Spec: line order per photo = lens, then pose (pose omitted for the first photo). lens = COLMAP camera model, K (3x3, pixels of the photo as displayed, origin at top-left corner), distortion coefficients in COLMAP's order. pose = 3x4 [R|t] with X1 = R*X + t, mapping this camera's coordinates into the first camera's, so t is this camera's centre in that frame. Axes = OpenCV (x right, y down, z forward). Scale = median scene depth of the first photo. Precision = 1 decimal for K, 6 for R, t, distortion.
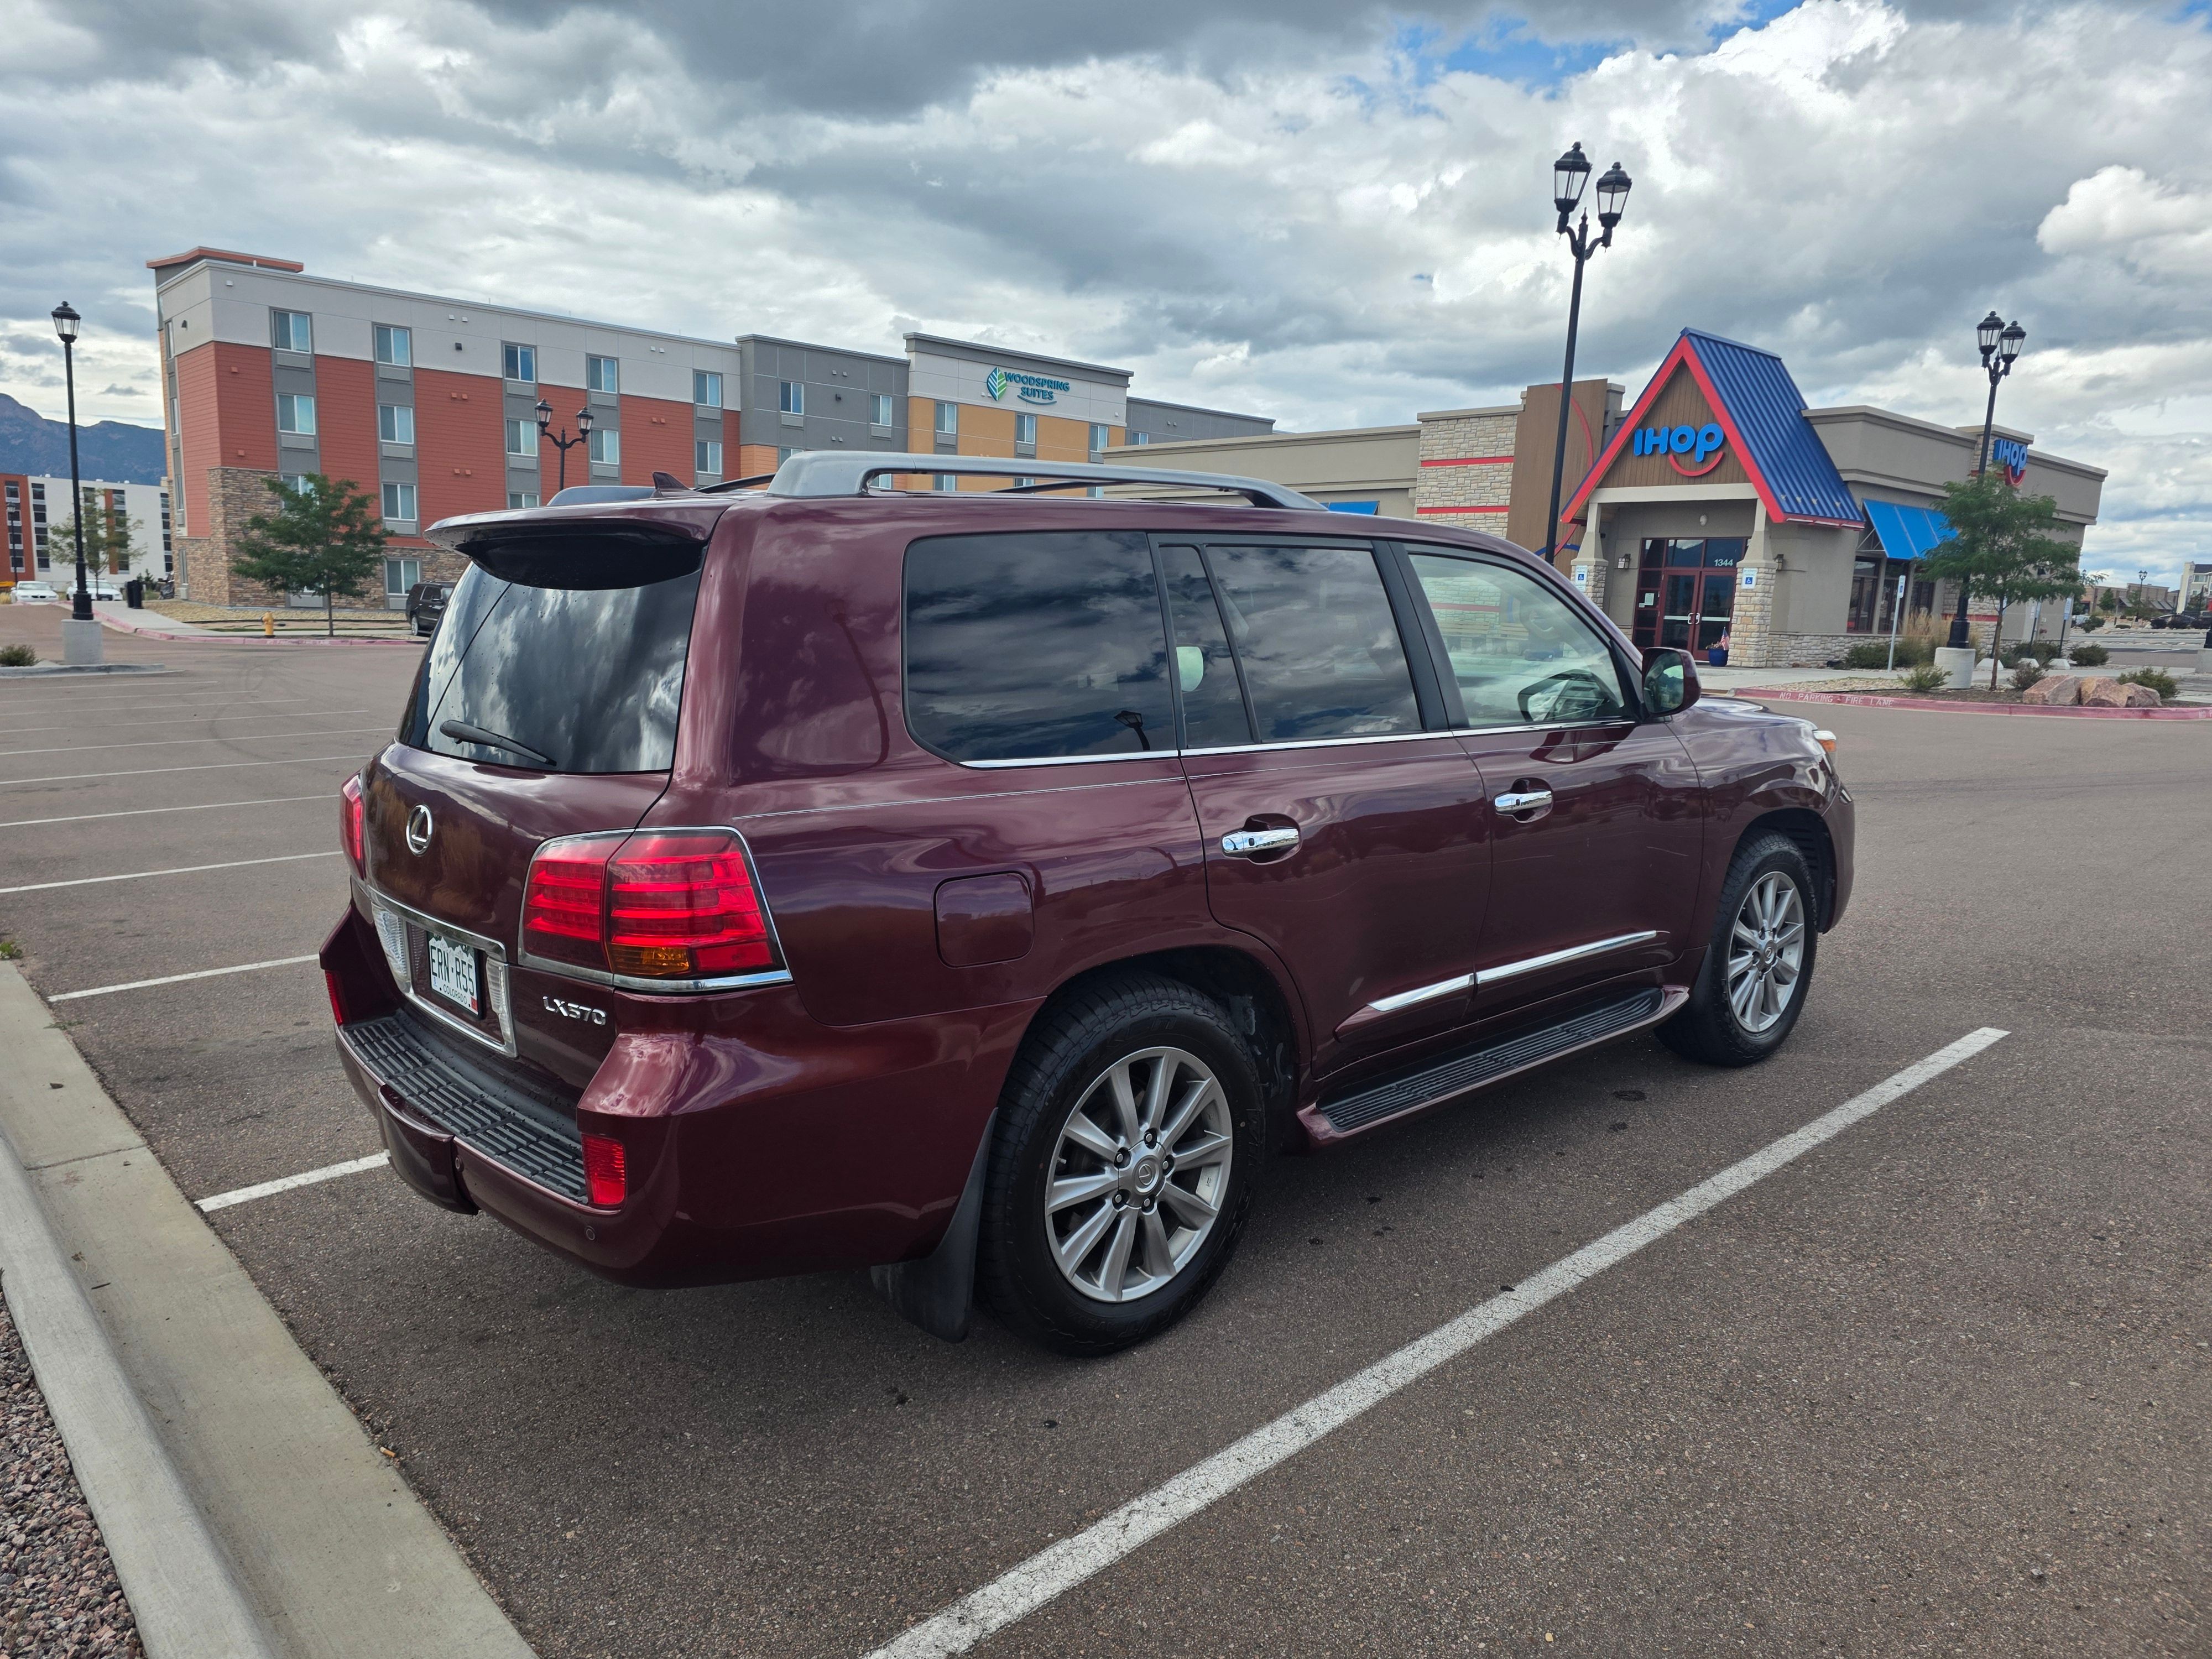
lens RADIAL K [[1478.6, 0, 1101.4], [0, 1478.6, 857.6], [0, 0, 1]] dist [0.065411, -0.058565]
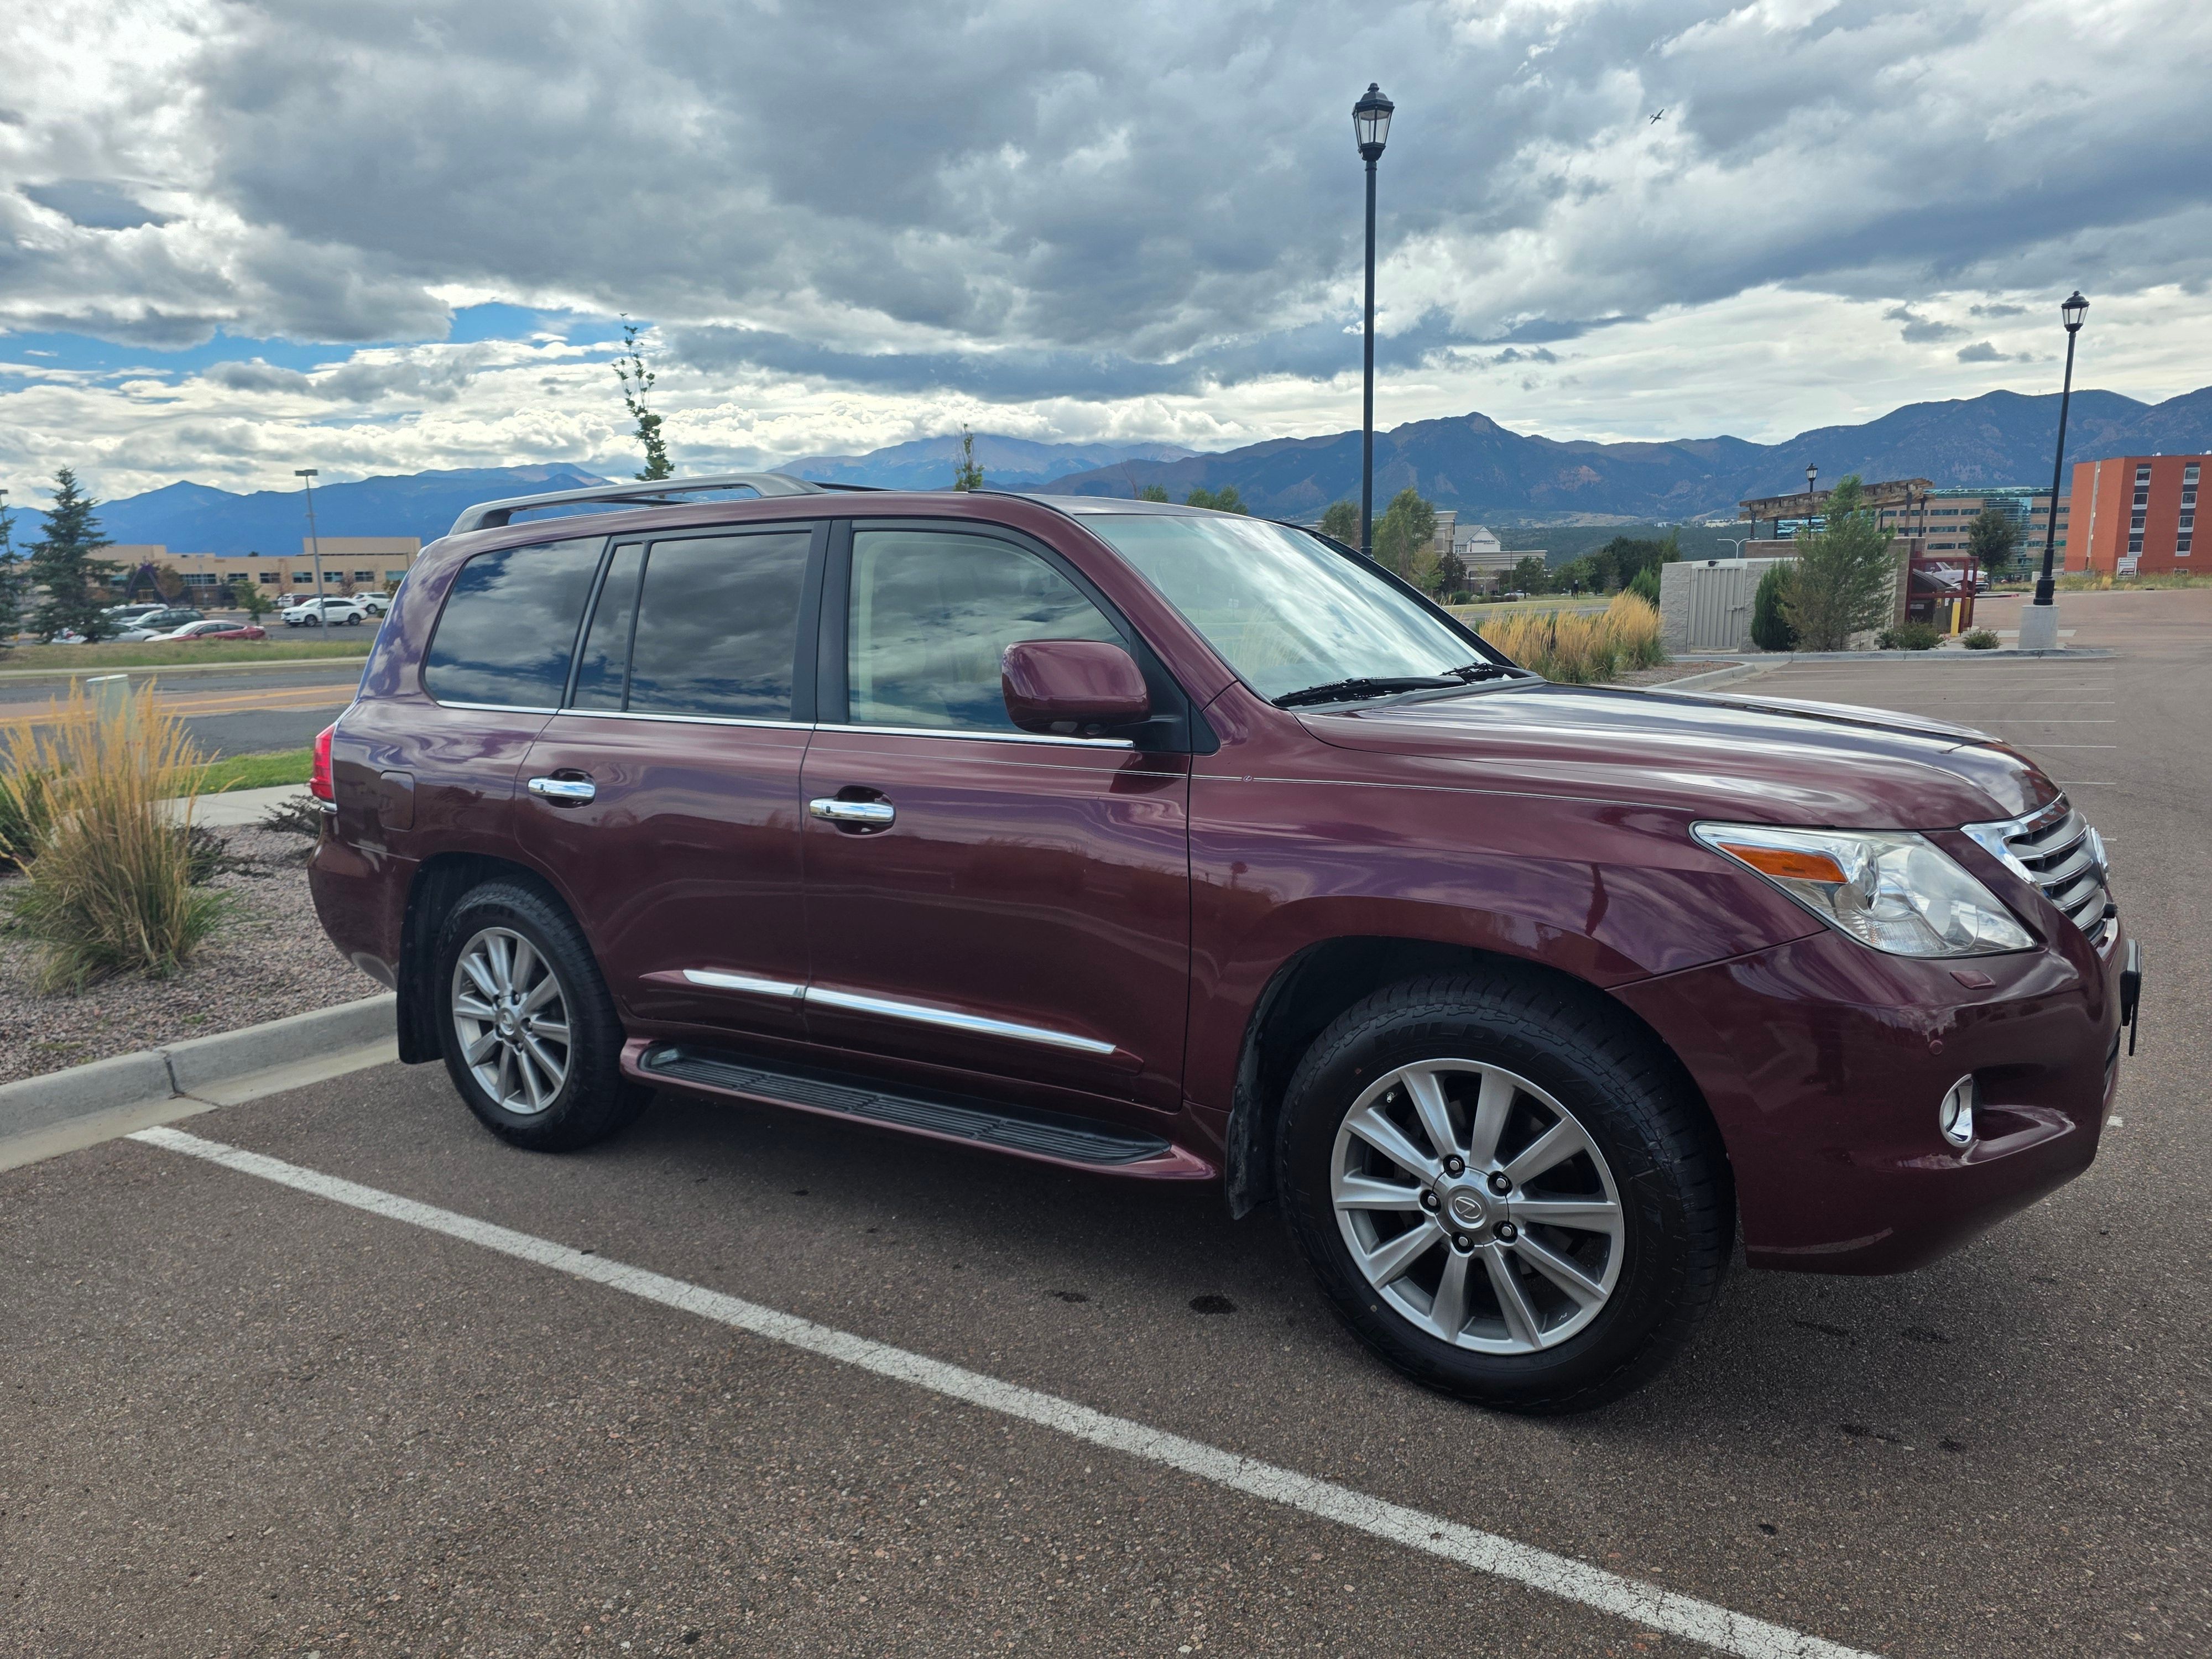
lens RADIAL K [[1478.6, 0, 1107.0], [0, 1478.6, 847.6], [0, 0, 1]] dist [0.065411, -0.058565]
pose [[0.255471, 0.144487, -0.955959, 0.161717], [-0.141212, 0.983743, 0.110949, -0.018806], [0.956449, 0.106649, 0.271721, 0.127086]]
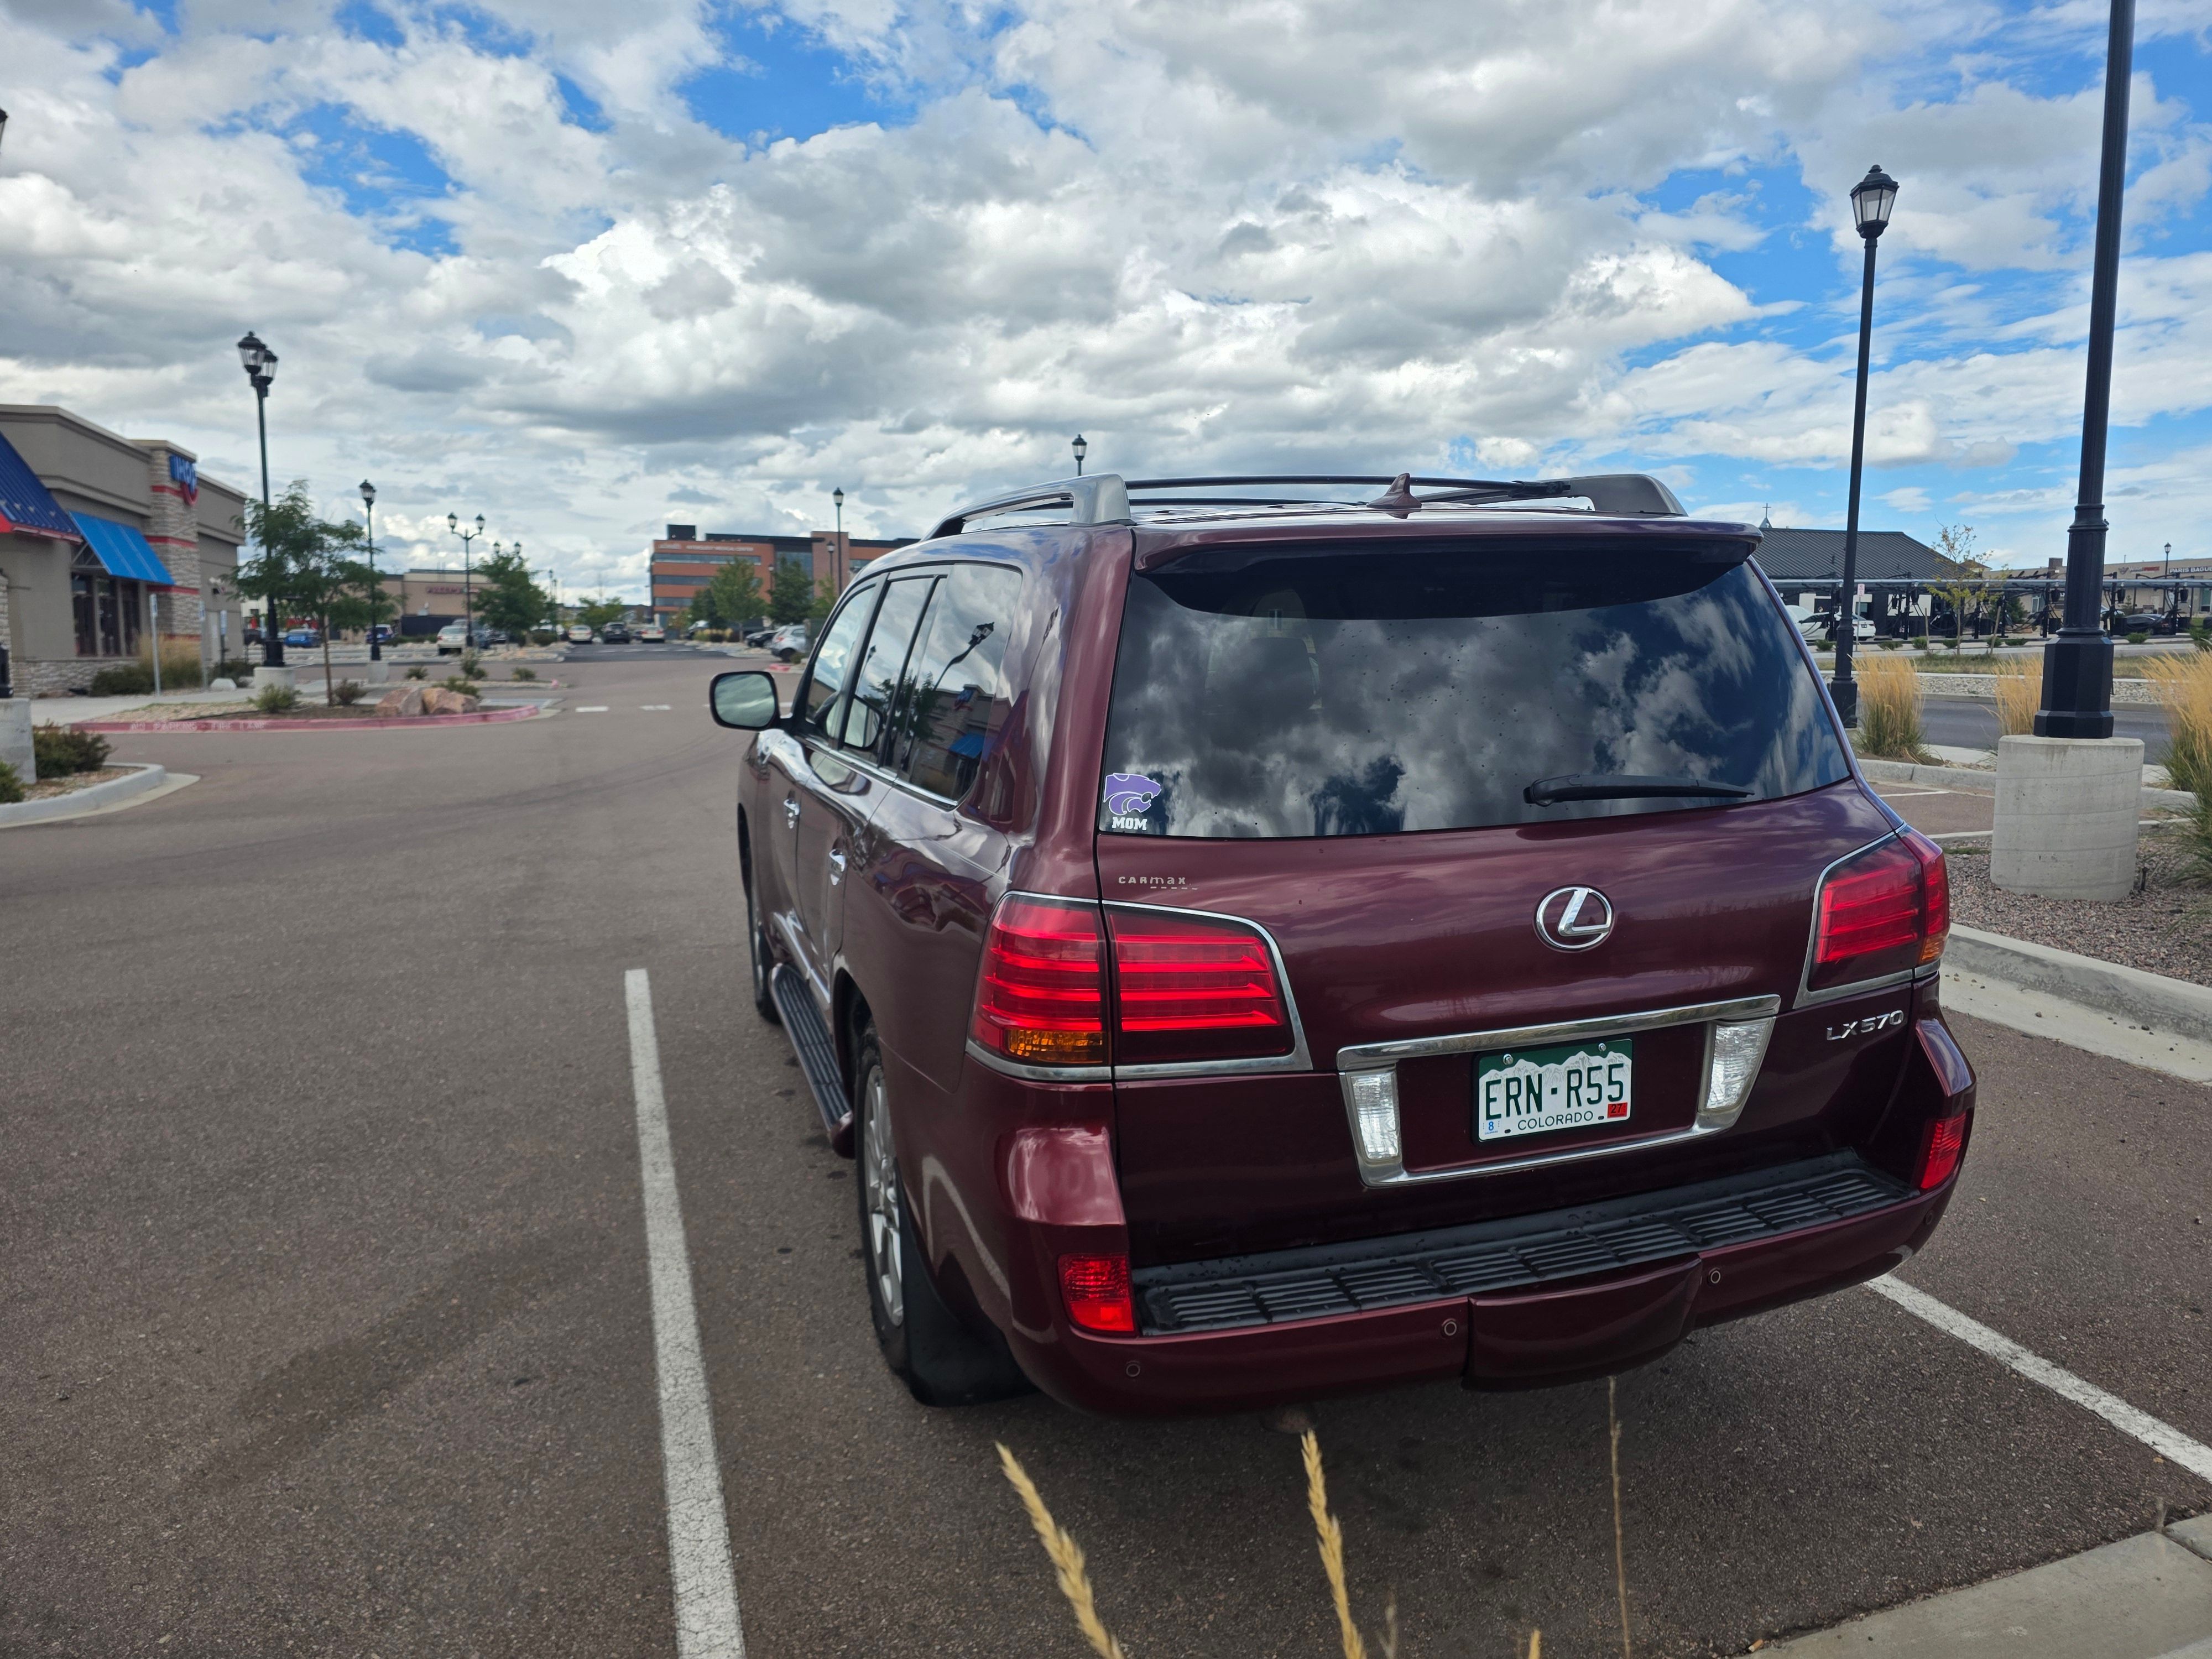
lens RADIAL K [[1478.6, 0, 1133.4], [0, 1478.6, 836.5], [0, 0, 1]] dist [0.065411, -0.058565]
pose [[0.379835, -0.147262, 0.913258, -0.133762], [0.170824, 0.981435, 0.087207, -0.018083], [-0.909145, 0.122882, 0.397939, 0.095303]]
